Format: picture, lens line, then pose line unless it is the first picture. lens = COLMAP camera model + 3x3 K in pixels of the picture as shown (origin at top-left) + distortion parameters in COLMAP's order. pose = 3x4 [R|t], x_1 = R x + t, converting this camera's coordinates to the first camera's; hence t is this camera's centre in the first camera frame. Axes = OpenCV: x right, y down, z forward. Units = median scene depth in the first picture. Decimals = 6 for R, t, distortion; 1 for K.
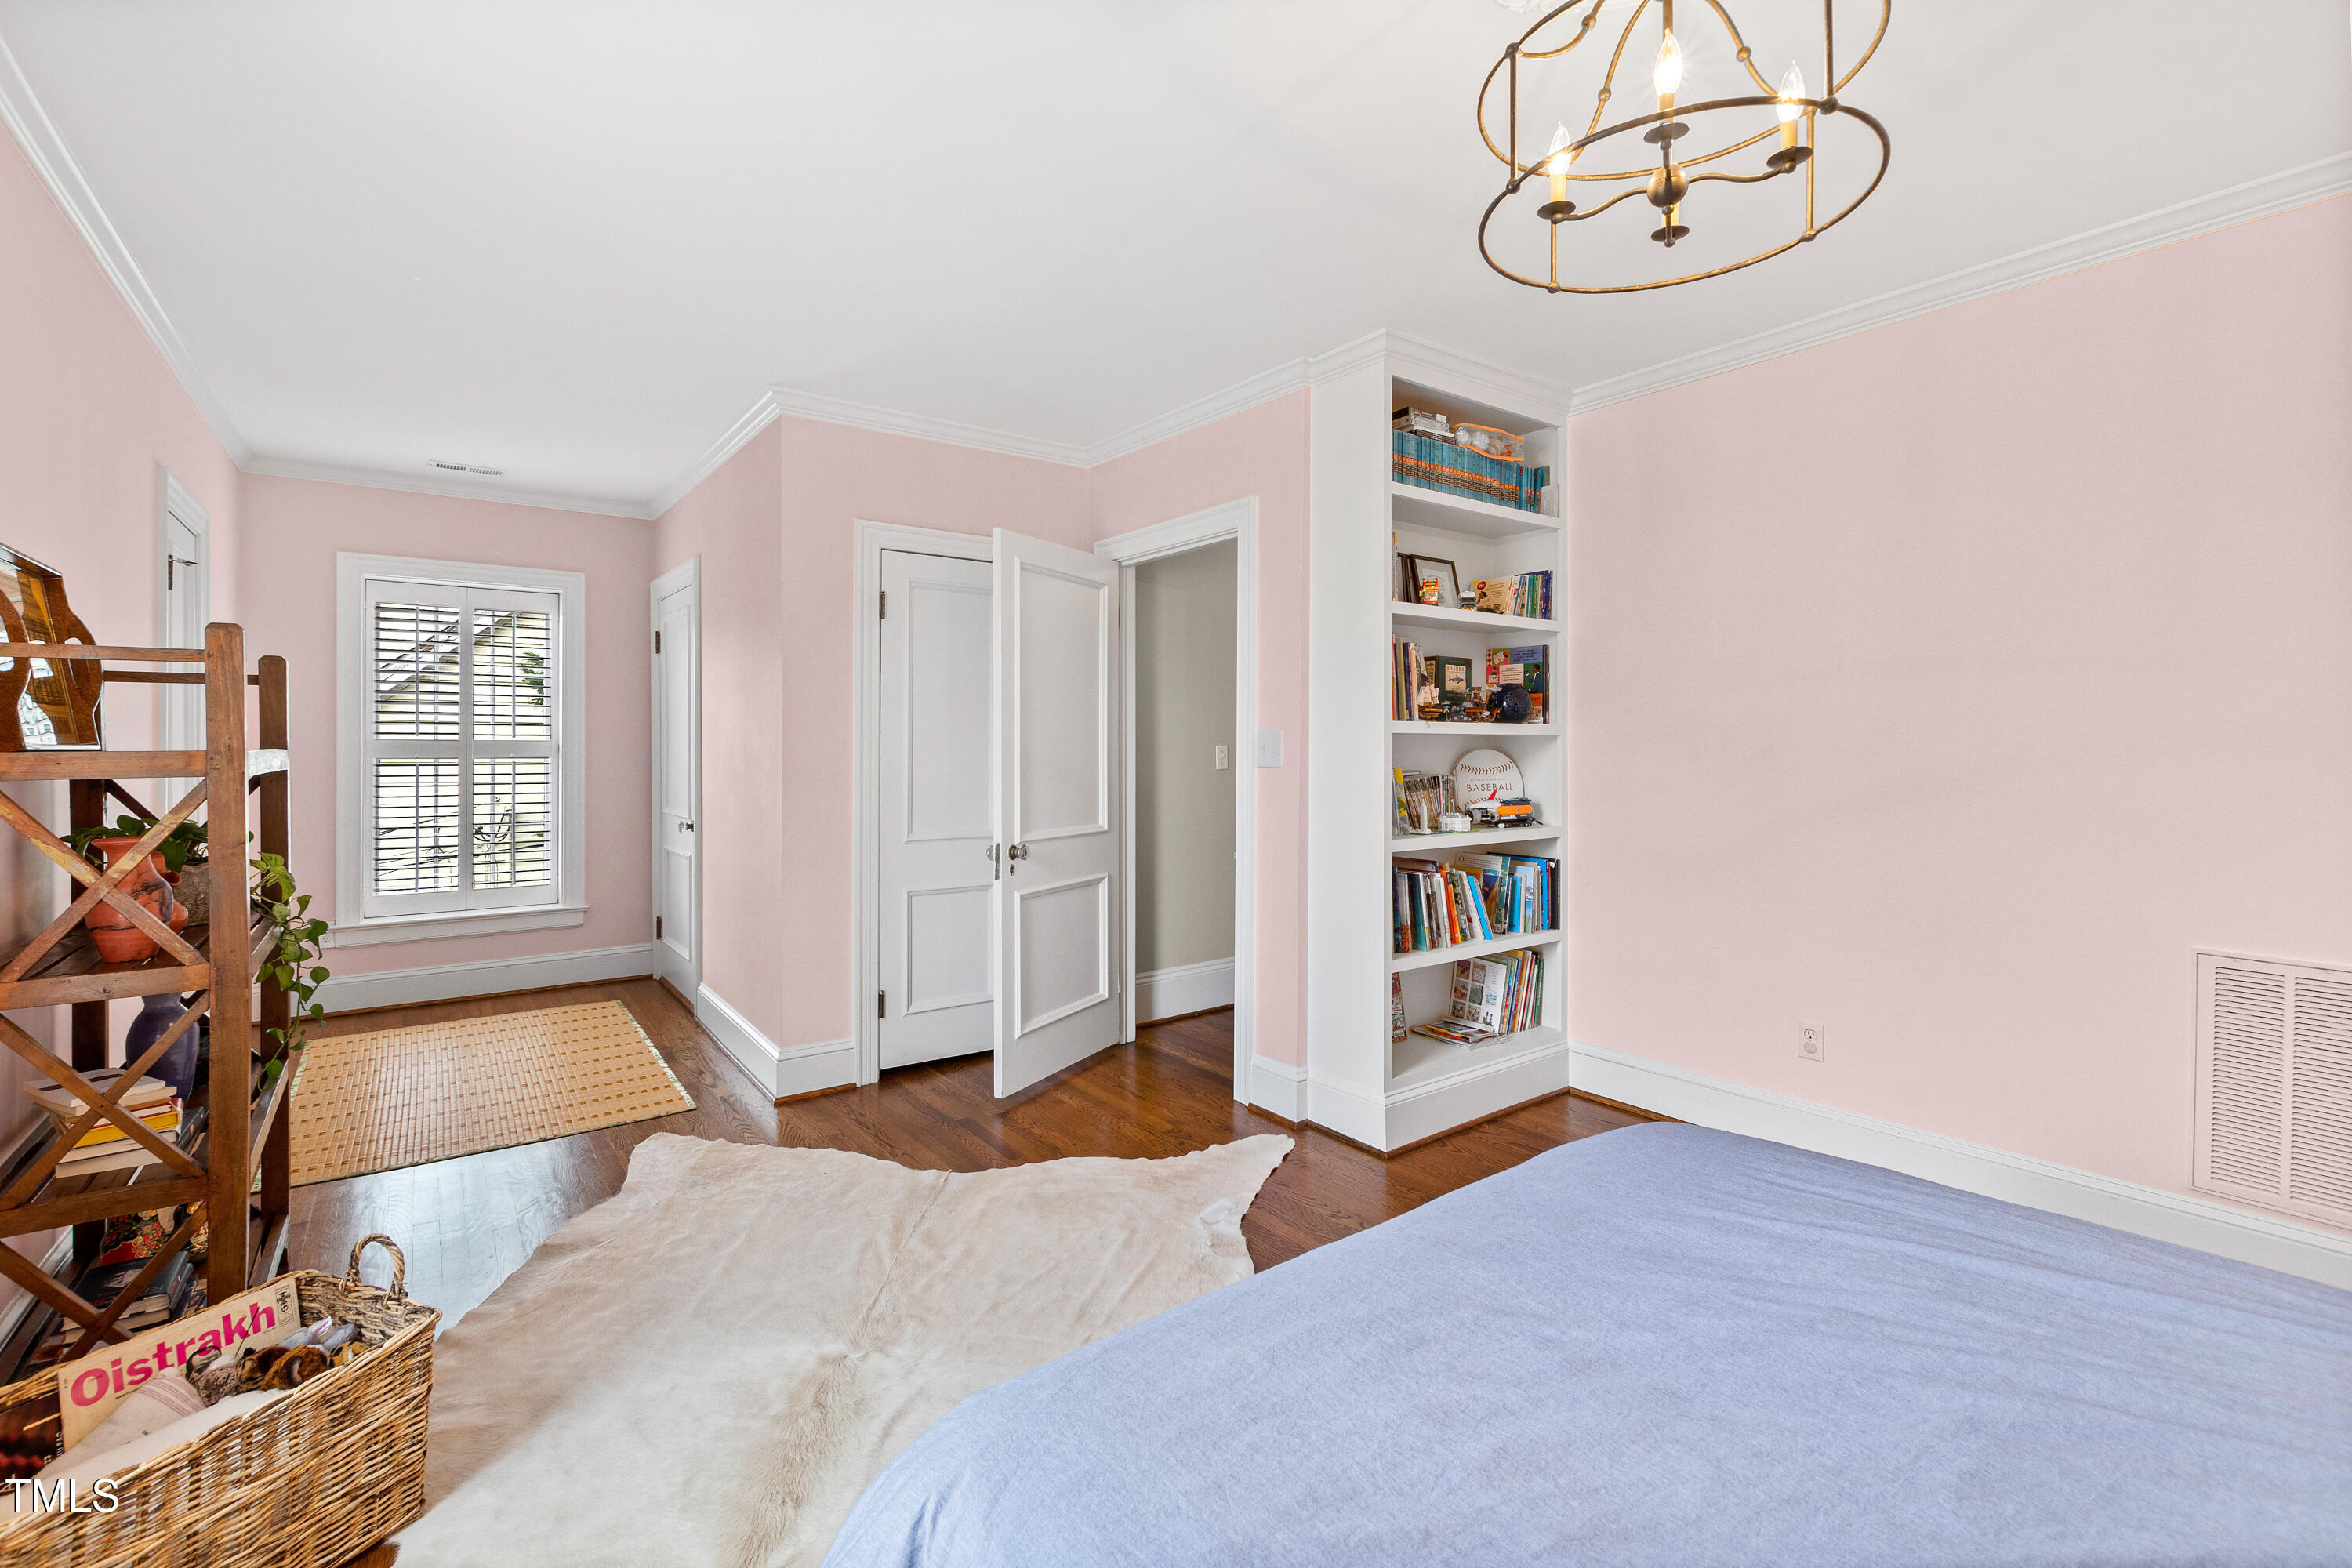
lens RADIAL K [[1029.8, 0, 1152.8], [0, 1029.8, 766.2], [0, 0, 1]] dist [0.001009, -0.000258]
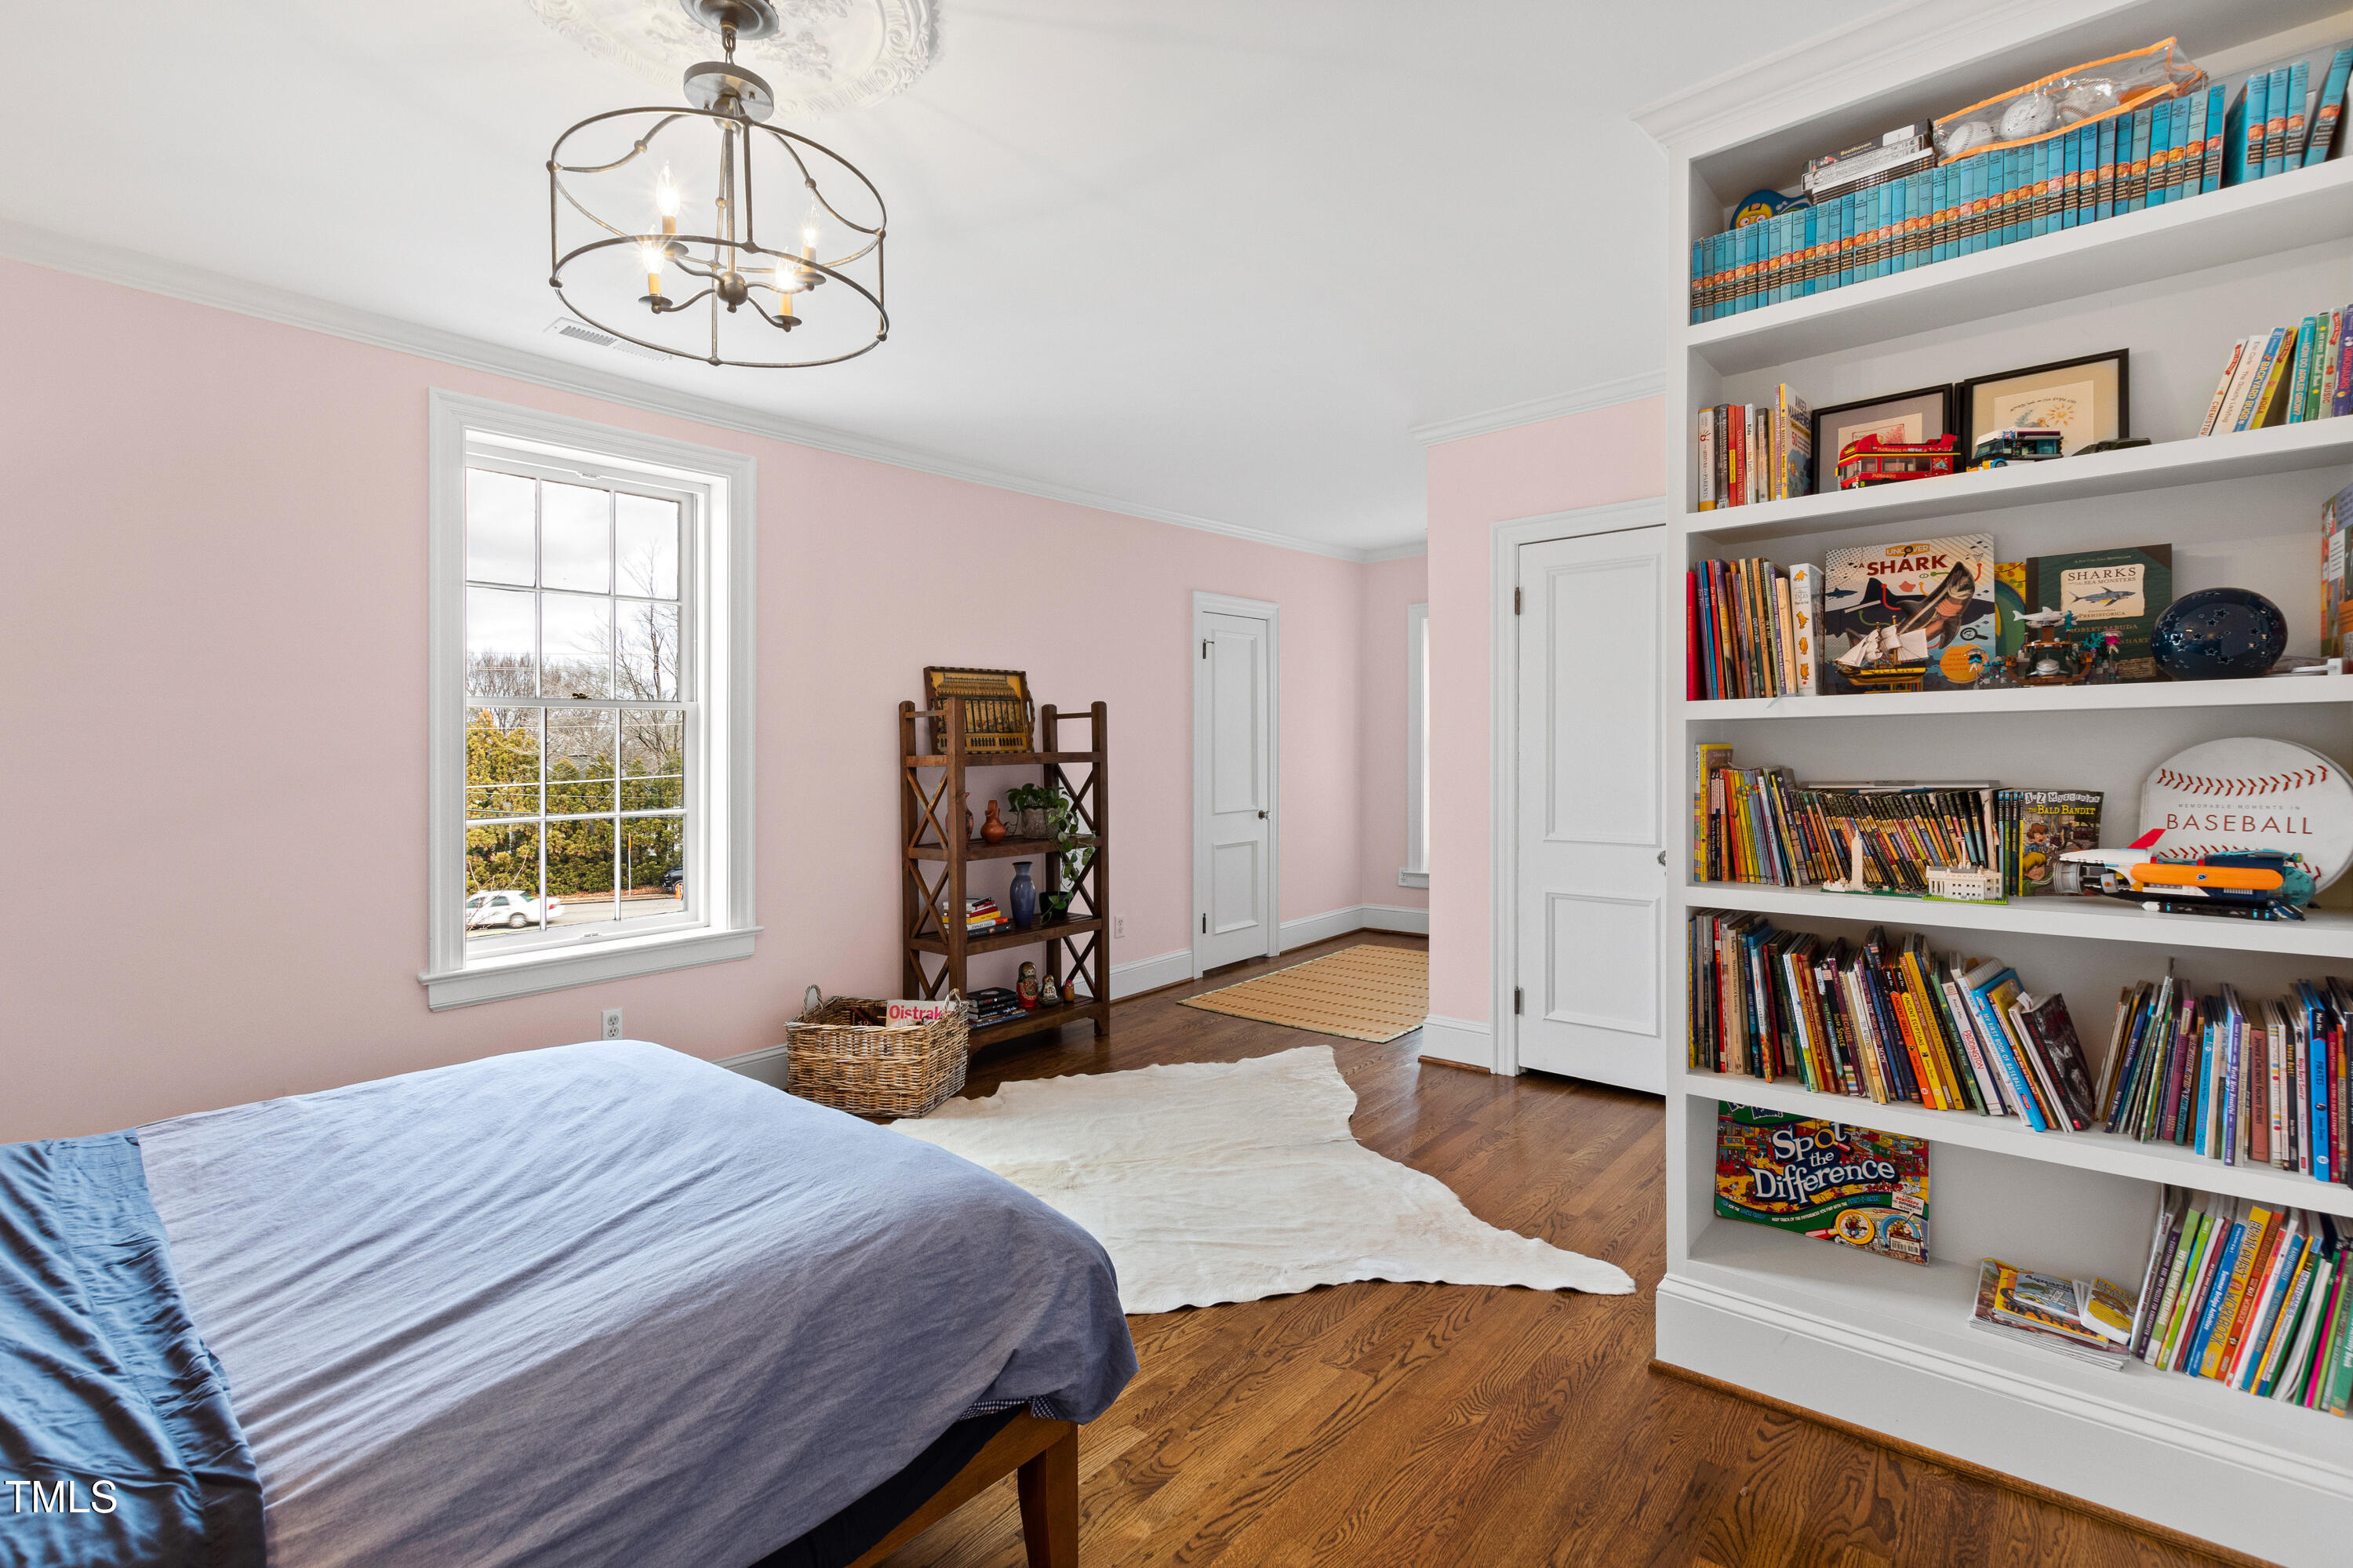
lens RADIAL K [[1051.4, 0, 1172.7], [0, 1051.4, 755.7], [0, 0, 1]] dist [0.000707, -0.000127]
pose [[0.225810, 0.003353, -0.974166, 0.726740], [-0.000543, 0.999994, 0.003316, -0.010758], [0.974171, -0.000220, 0.225810, 0.492529]]
